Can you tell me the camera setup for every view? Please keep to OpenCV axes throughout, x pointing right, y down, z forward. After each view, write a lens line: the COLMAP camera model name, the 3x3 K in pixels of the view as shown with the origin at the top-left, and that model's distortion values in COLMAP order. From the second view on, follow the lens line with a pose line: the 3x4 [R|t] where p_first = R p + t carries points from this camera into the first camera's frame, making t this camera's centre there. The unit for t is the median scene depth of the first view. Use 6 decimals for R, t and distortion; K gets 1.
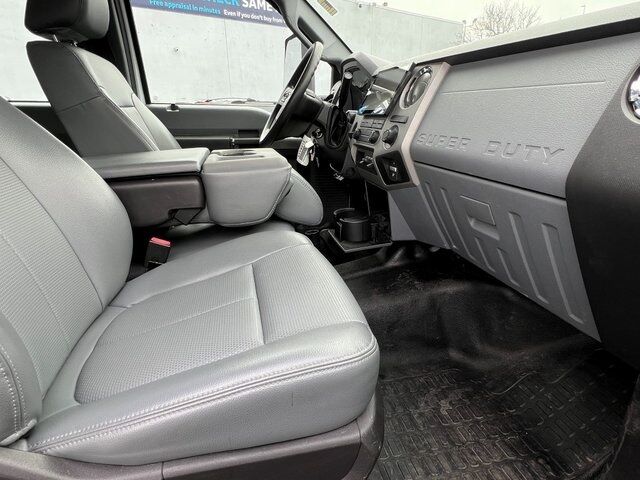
lens RADIAL K [[372.3, 0, 320.0], [0, 372.3, 240.0], [0, 0, 1]] dist [-0.058343, 0.000188]
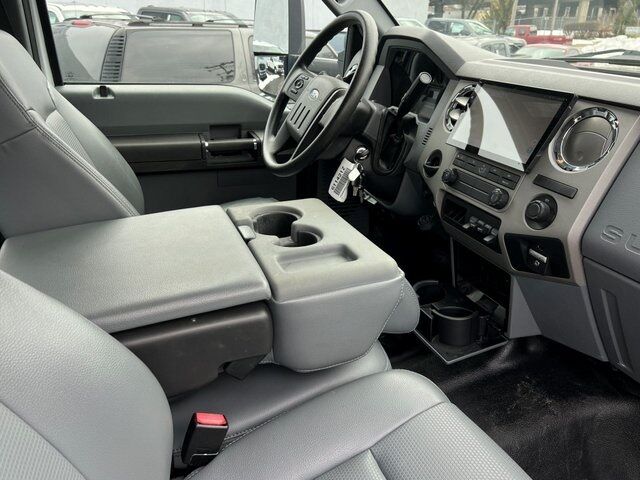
lens RADIAL K [[514.7, 0, 320.0], [0, 514.7, 240.0], [0, 0, 1]] dist [-0.003088, -0.006211]
pose [[0.989081, -0.042457, 0.141126, -0.277688], [0.032995, 0.997090, 0.068730, -0.258090], [-0.143633, -0.063323, 0.987603, 0.126661]]
